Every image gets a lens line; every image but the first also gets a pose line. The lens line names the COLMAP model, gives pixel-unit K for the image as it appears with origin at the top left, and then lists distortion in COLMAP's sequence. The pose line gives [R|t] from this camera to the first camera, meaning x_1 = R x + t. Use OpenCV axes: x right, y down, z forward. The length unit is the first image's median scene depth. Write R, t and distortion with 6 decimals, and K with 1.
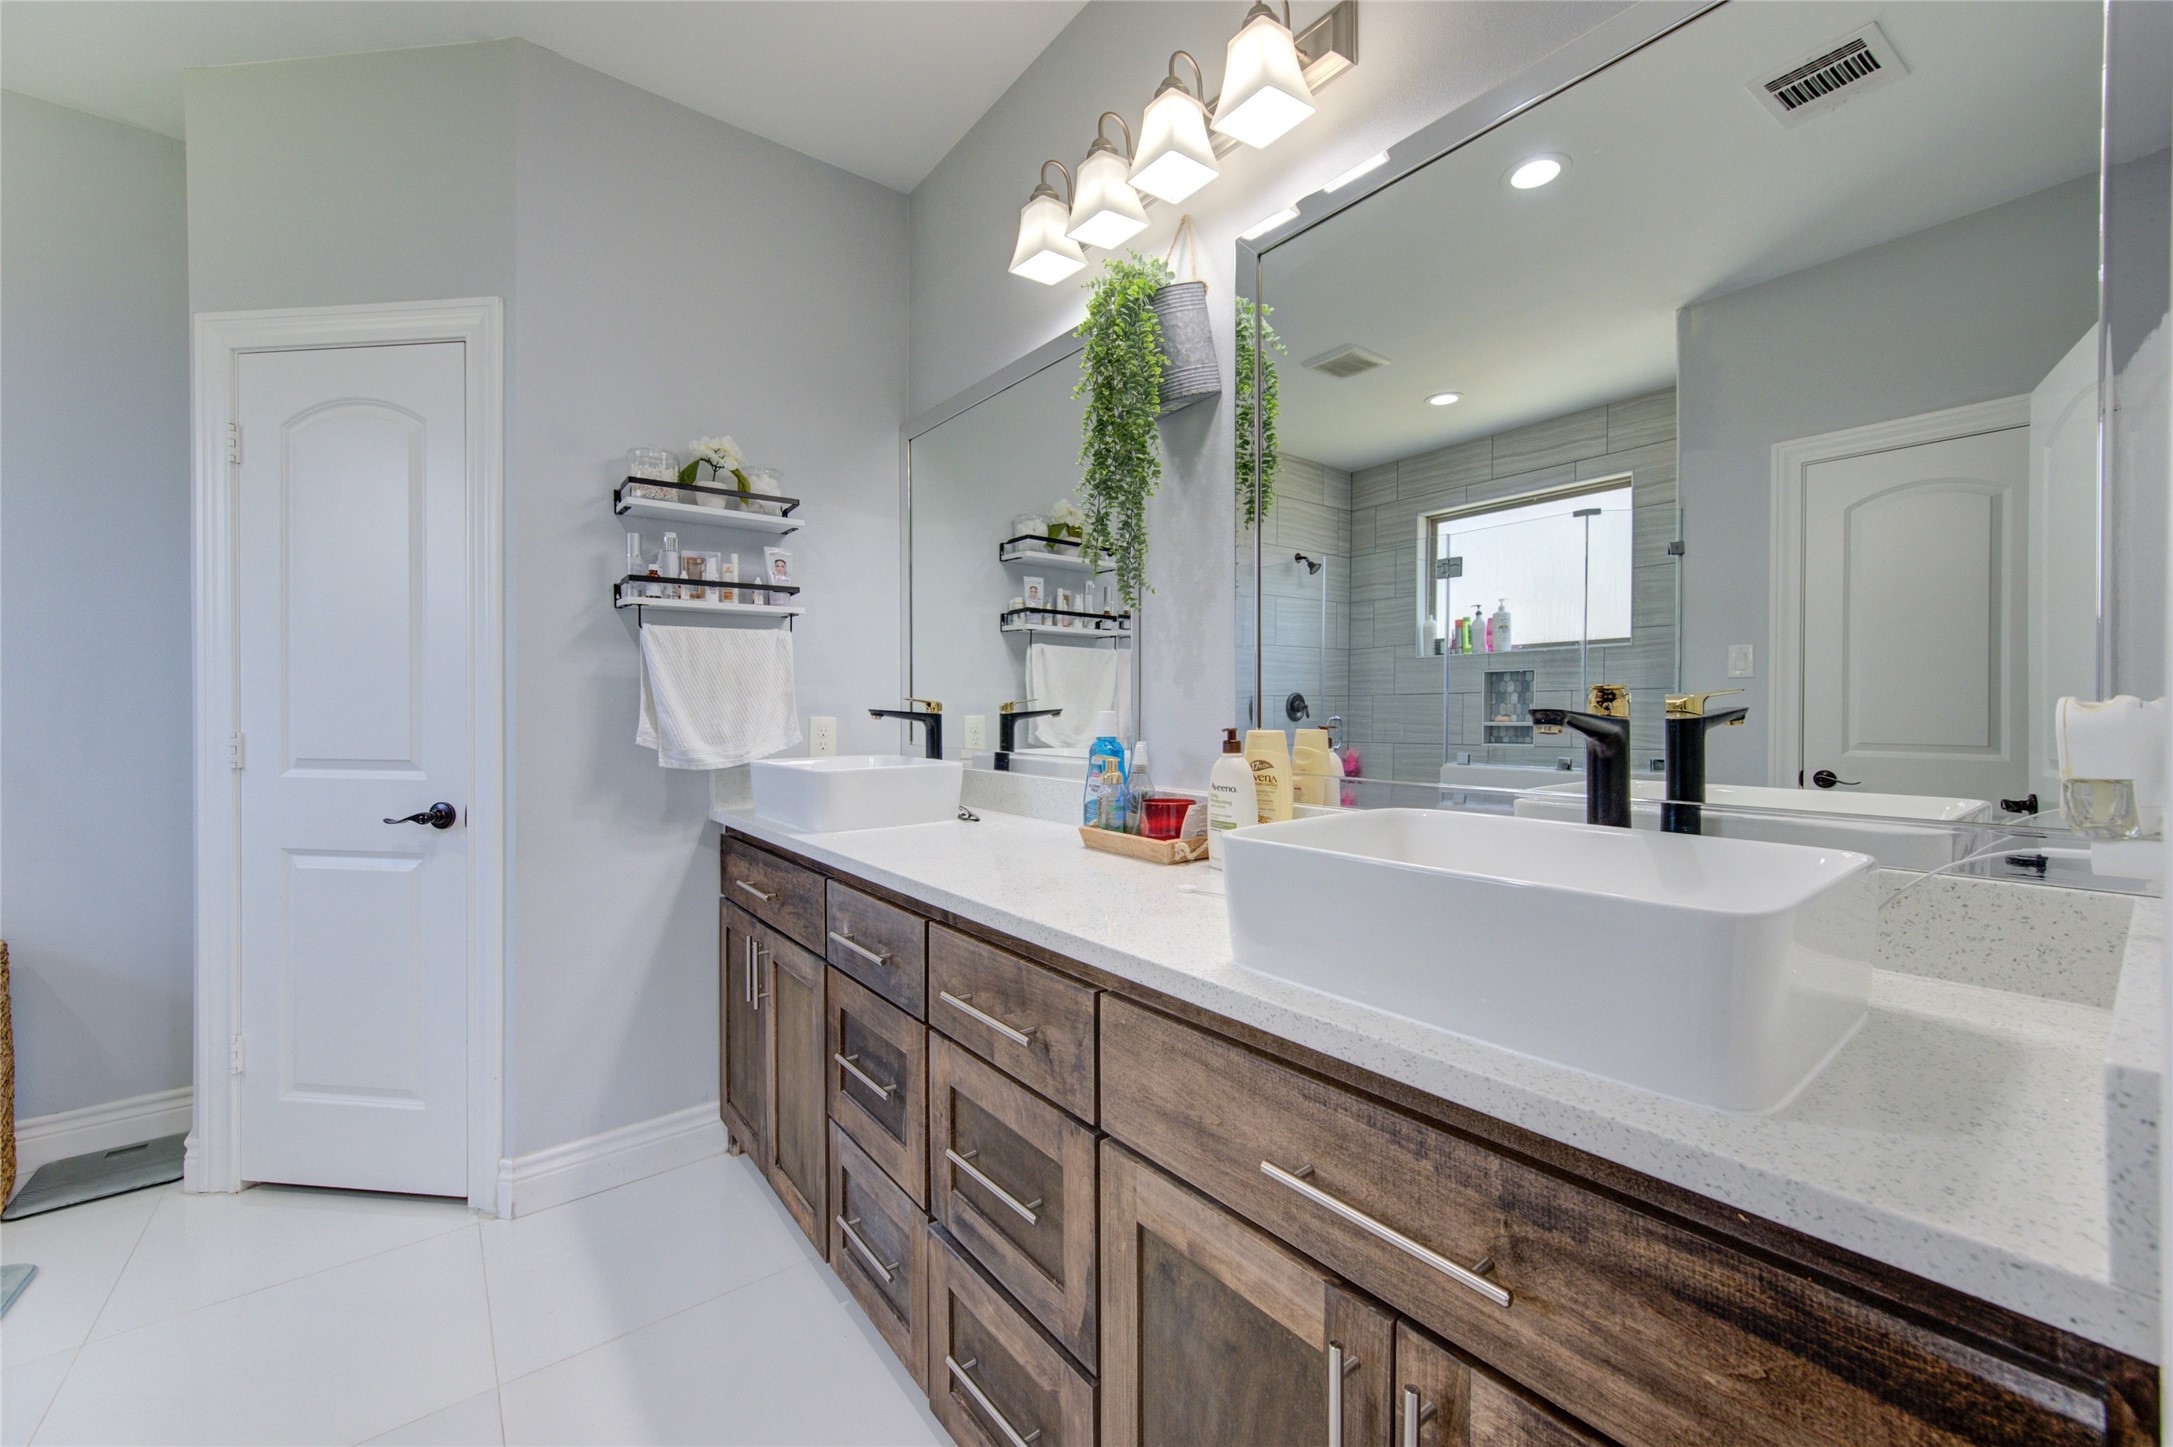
lens RADIAL K [[850.6, 0, 1082.7], [0, 850.6, 713.6], [0, 0, 1]] dist [0.001571, -0.000105]
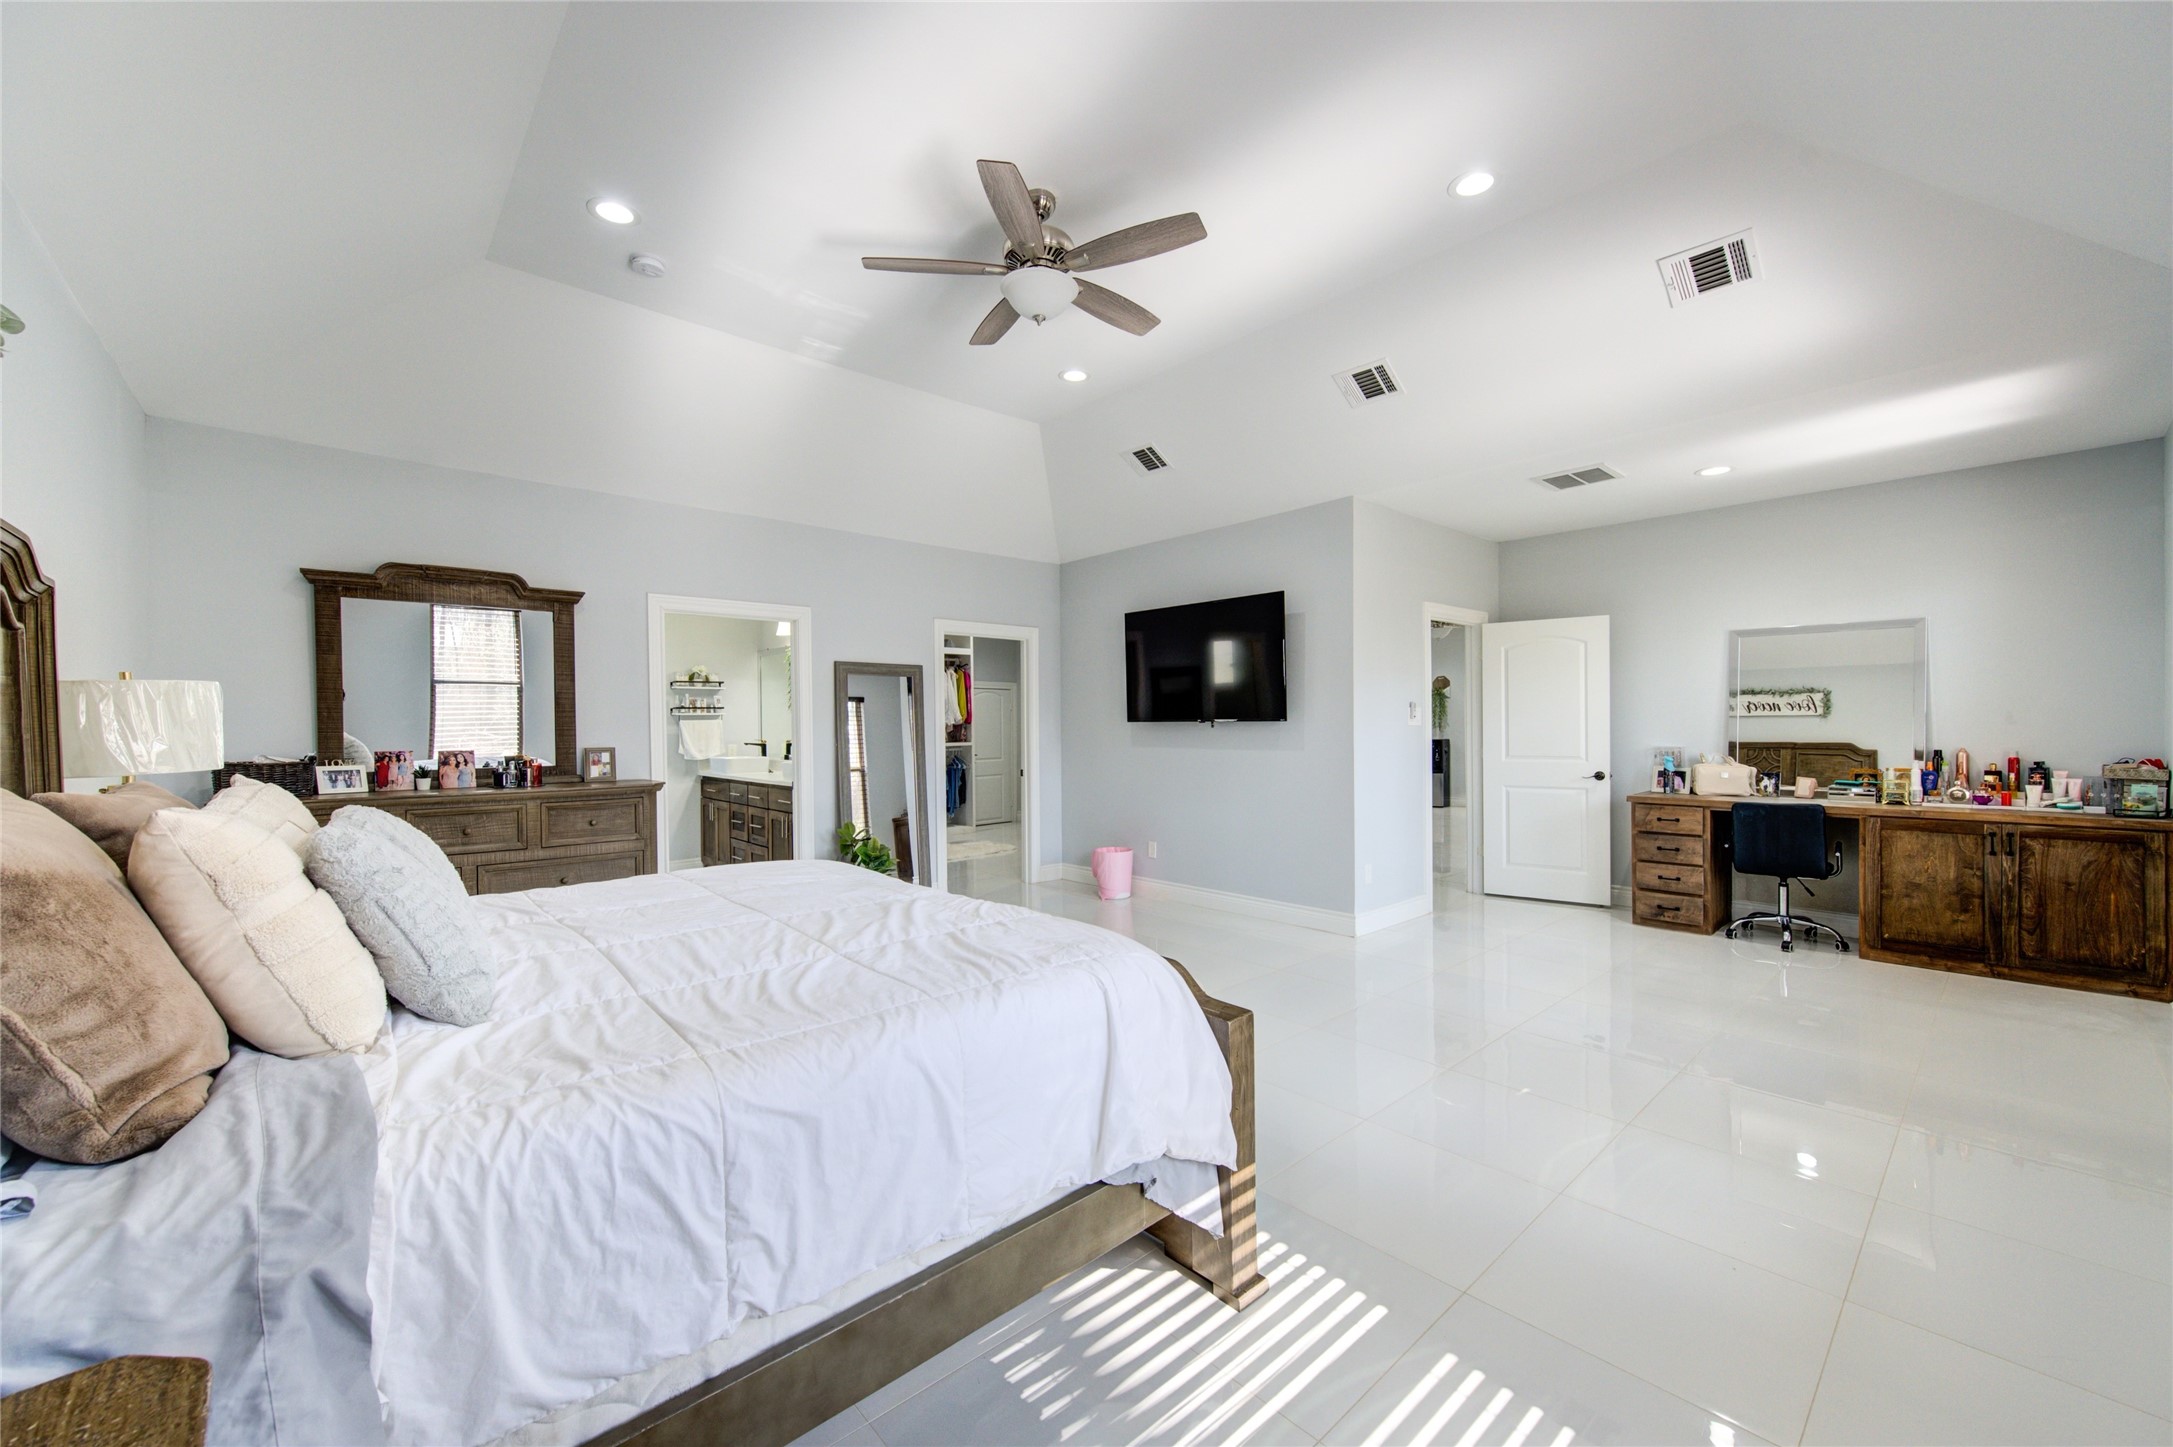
lens RADIAL K [[850.6, 0, 1093.6], [0, 850.6, 732.4], [0, 0, 1]] dist [0.001571, -0.000105]
pose [[0.997629, -0.008464, 0.068299, 0.962745], [0.008897, 0.999942, -0.006038, -0.012993], [-0.068244, 0.006631, 0.997647, -2.645739]]
